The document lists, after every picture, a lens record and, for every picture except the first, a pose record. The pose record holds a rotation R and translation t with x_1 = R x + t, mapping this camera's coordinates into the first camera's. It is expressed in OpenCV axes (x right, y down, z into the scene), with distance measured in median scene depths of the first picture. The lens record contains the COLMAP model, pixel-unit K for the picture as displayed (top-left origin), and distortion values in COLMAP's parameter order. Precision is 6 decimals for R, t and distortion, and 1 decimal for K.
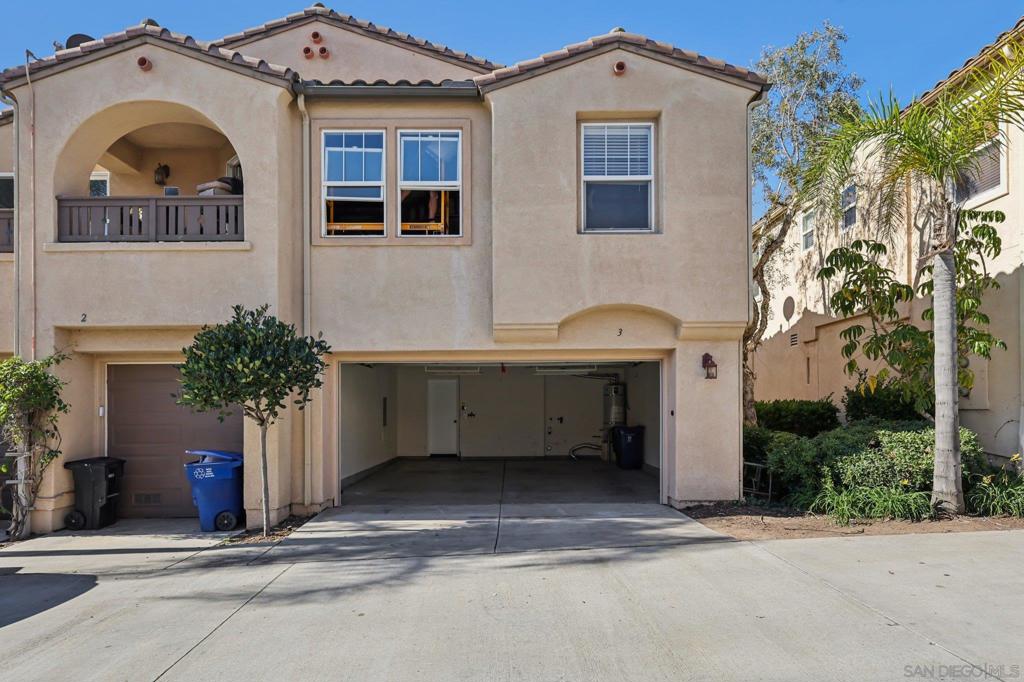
lens RADIAL K [[579.8, 0, 509.9], [0, 579.8, 405.0], [0, 0, 1]] dist [0.003742, -0.000369]
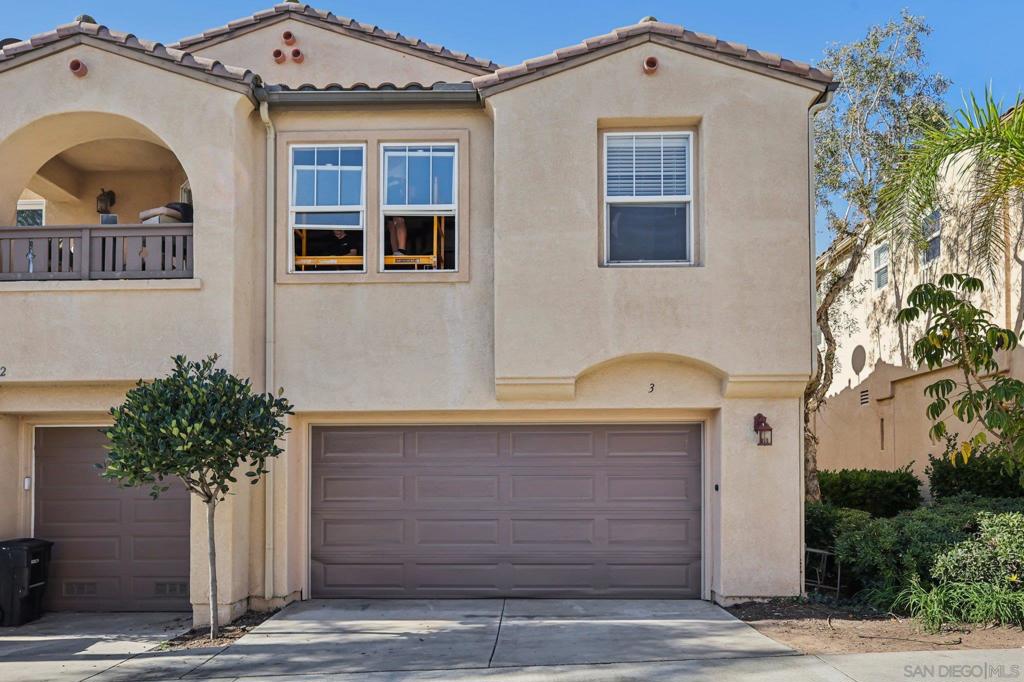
lens RADIAL K [[662.8, 0, 514.9], [0, 662.8, 463.6], [0, 0, 1]] dist [-0.005362, 0.000826]
pose [[0.999655, 0.002232, -0.026159, 0.023989], [-0.002537, 0.999929, -0.011629, -0.008644], [0.026132, 0.011691, 0.999590, 0.071619]]
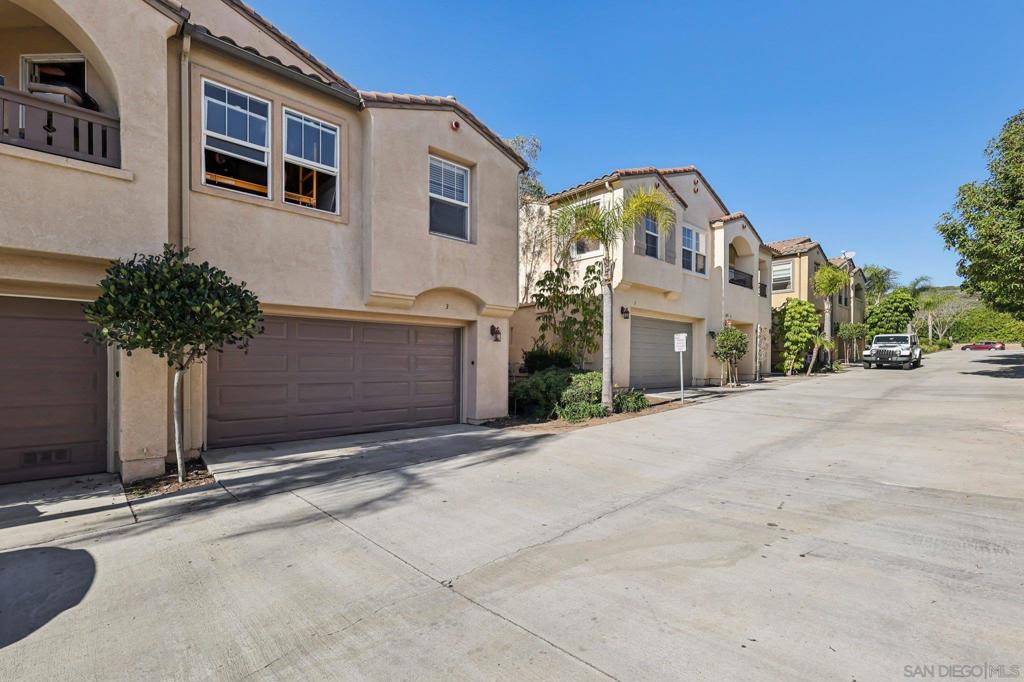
lens RADIAL K [[454.9, 0, 514.7], [0, 454.9, 368.6], [0, 0, 1]] dist [0.000381, -0.000340]
pose [[0.737417, 0.001999, 0.675435, -0.469106], [-0.013280, 0.999845, 0.011540, 0.014664], [-0.675307, -0.017480, 0.737330, 0.046138]]
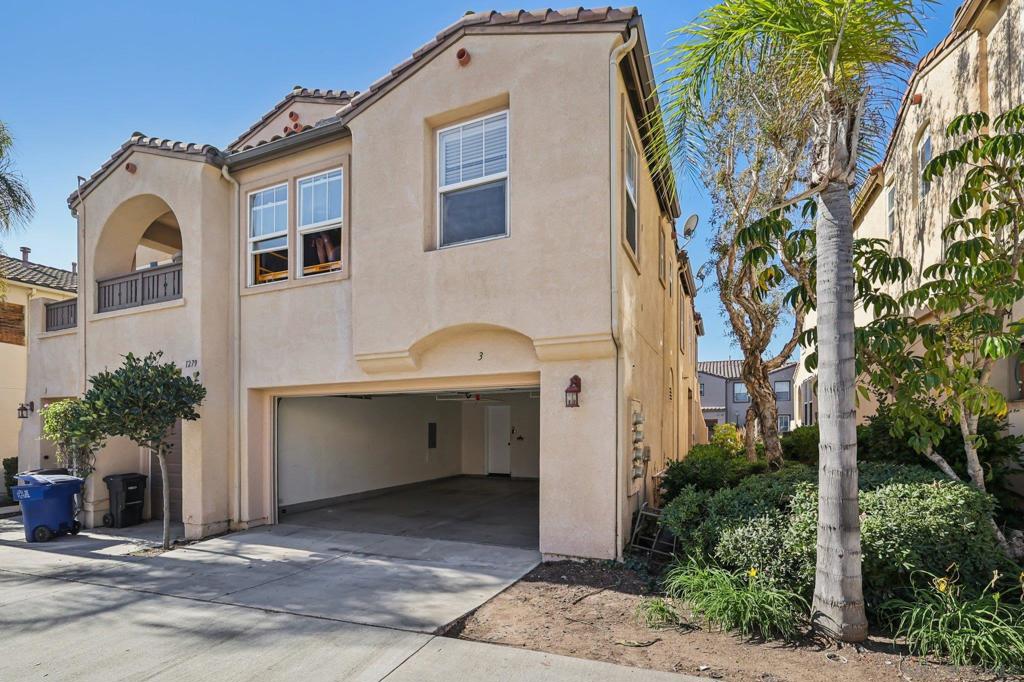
lens RADIAL K [[477.1, 0, 521.9], [0, 477.1, 423.4], [0, 0, 1]] dist [0.000623, 0.000176]
pose [[0.916019, -0.001815, -0.401131, 0.557893], [0.003200, 0.999991, 0.002783, -0.024753], [0.401122, -0.003833, 0.916017, 0.367654]]
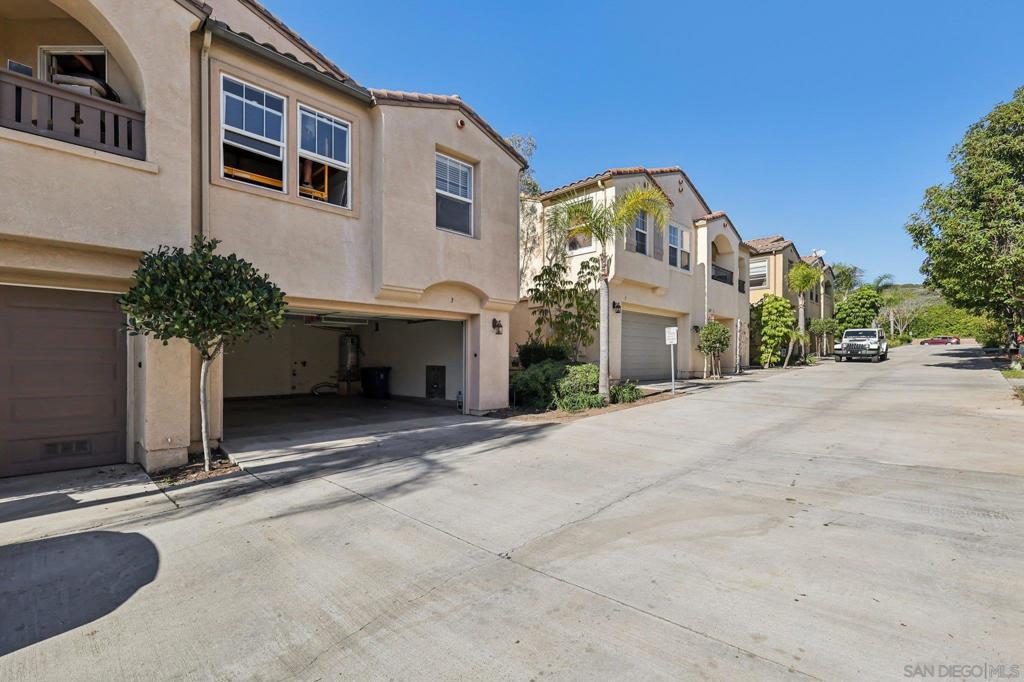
lens RADIAL K [[449.6, 0, 509.9], [0, 449.6, 363.0], [0, 0, 1]] dist [-0.000078, 0.000058]
pose [[0.710775, 0.001338, 0.703418, -0.532751], [-0.010257, 0.999912, 0.008462, 0.025284], [-0.703344, -0.013229, 0.710726, 0.077529]]
